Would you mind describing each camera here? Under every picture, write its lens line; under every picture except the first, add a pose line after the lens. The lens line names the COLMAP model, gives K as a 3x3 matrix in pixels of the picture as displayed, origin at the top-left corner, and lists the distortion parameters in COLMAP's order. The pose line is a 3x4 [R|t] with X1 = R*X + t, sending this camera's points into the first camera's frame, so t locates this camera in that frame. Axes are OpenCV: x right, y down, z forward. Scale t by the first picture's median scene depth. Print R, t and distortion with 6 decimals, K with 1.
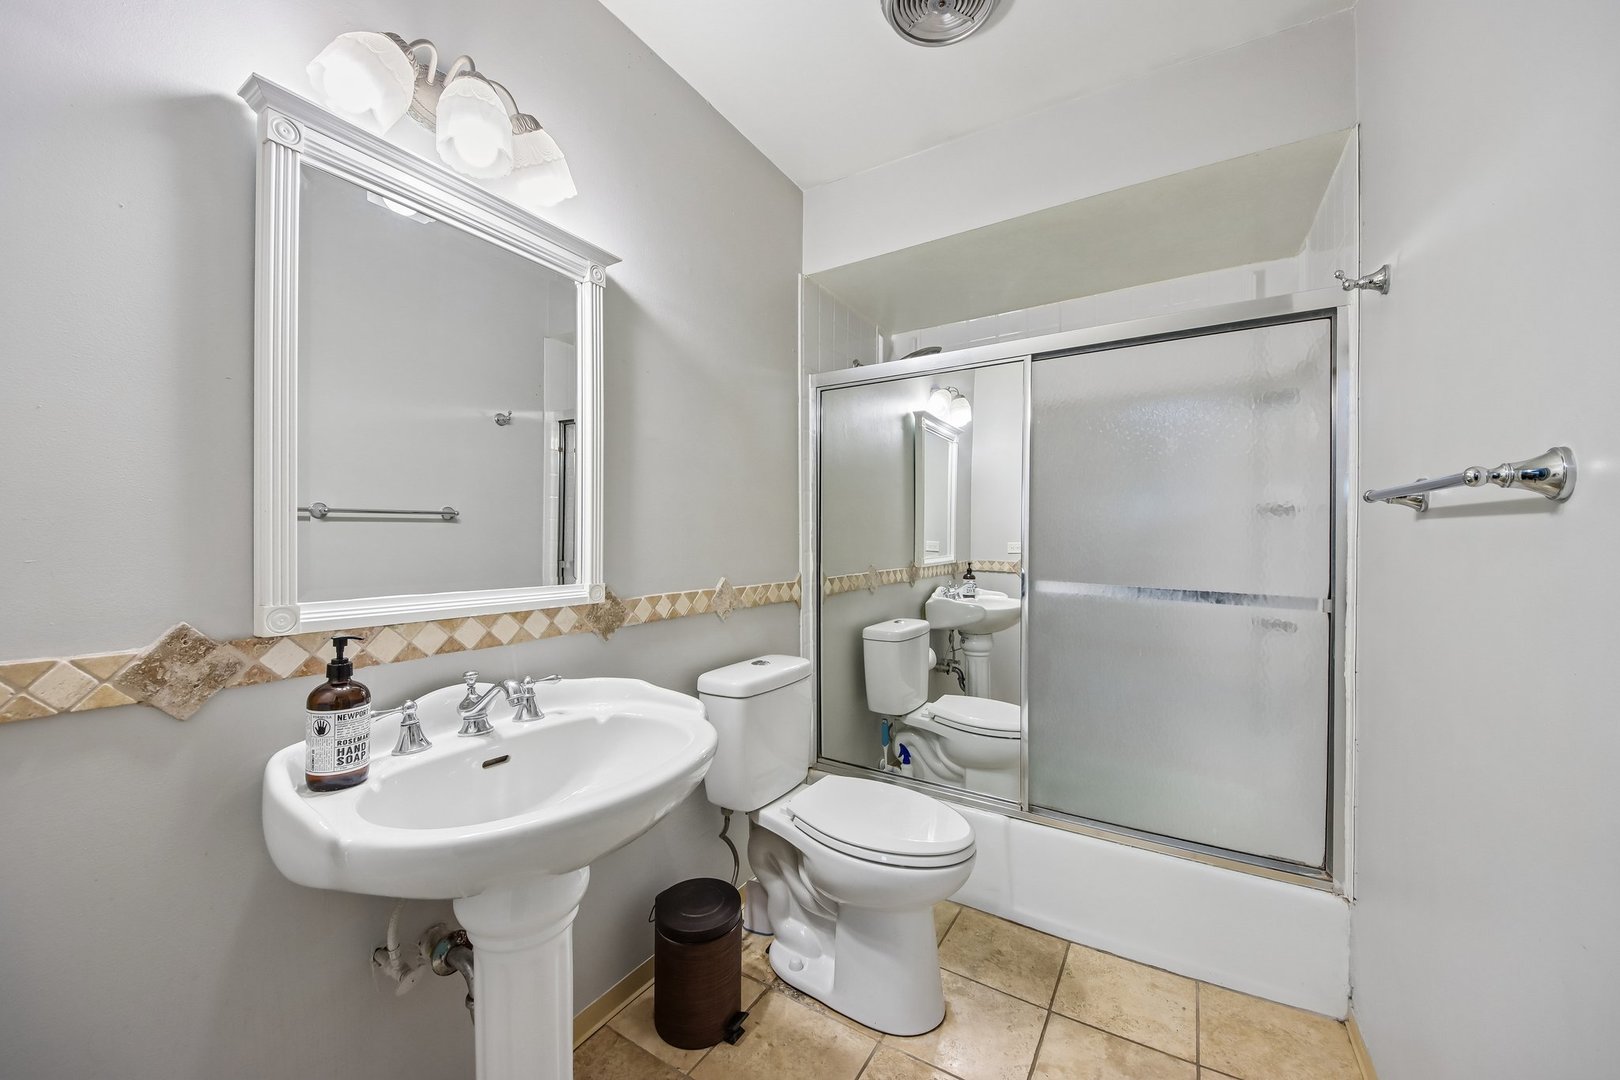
lens RADIAL K [[610.6, 0, 804.2], [0, 610.6, 539.2], [0, 0, 1]] dist [0.058191, -0.033598]
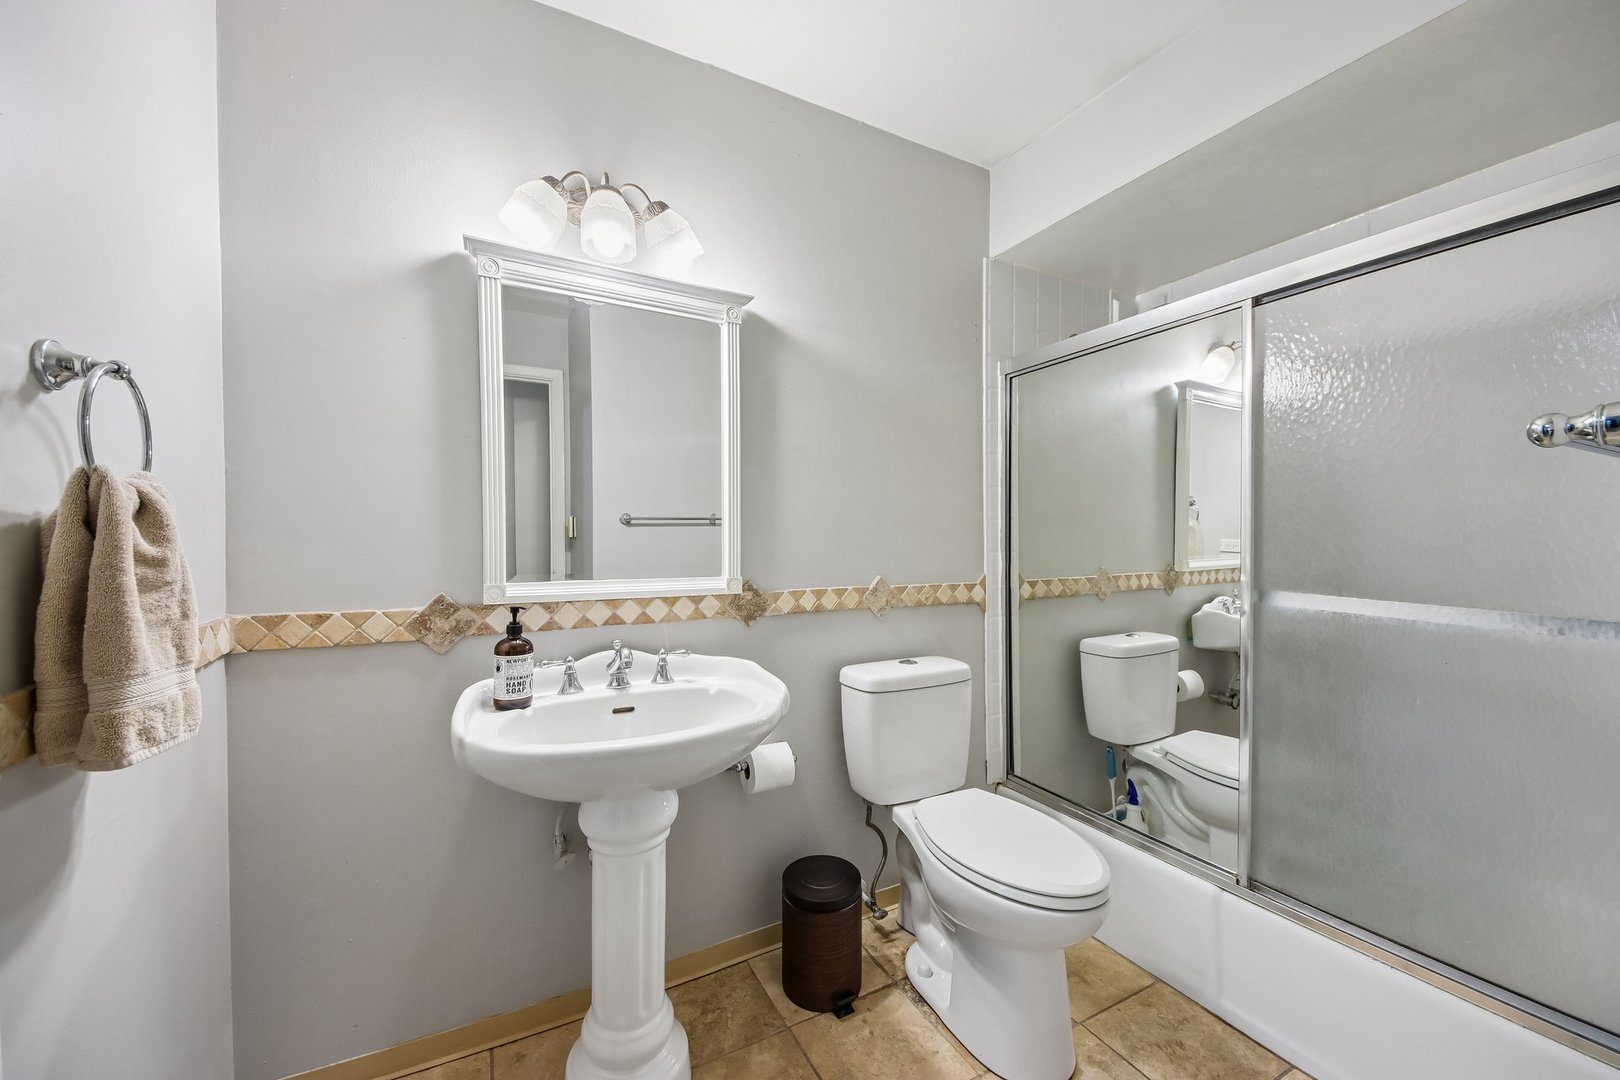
lens RADIAL K [[621.2, 0, 807.0], [0, 621.2, 536.3], [0, 0, 1]] dist [0.062417, -0.036642]
pose [[0.867581, -0.007010, -0.497247, 0.321519], [0.004660, 0.999971, -0.005966, 0.002391], [0.497275, 0.002859, 0.867588, 0.036160]]
